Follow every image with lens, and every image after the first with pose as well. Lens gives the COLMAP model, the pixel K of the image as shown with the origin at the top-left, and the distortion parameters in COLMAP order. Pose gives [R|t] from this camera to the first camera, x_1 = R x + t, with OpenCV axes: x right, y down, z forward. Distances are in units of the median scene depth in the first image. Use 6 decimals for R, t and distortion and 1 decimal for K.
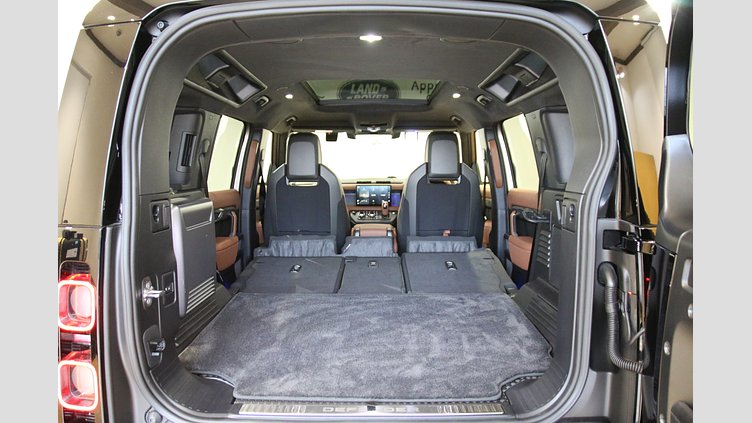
lens RADIAL K [[434.1, 0, 376.0], [0, 434.1, 211.5], [0, 0, 1]] dist [-0.000294, 0.000046]
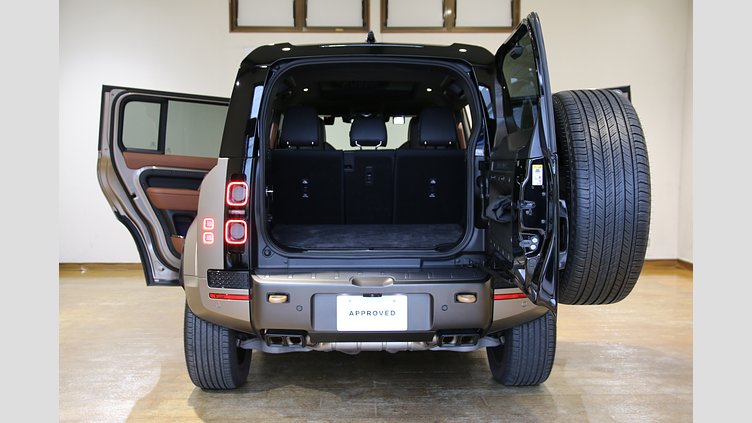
lens RADIAL K [[546.1, 0, 376.0], [0, 546.1, 211.5], [0, 0, 1]] dist [-0.051370, 0.000422]
pose [[0.999593, -0.000897, 0.028527, -0.067005], [0.001227, 0.999933, -0.011538, 0.311060], [-0.028515, 0.011568, 0.999526, -1.635997]]
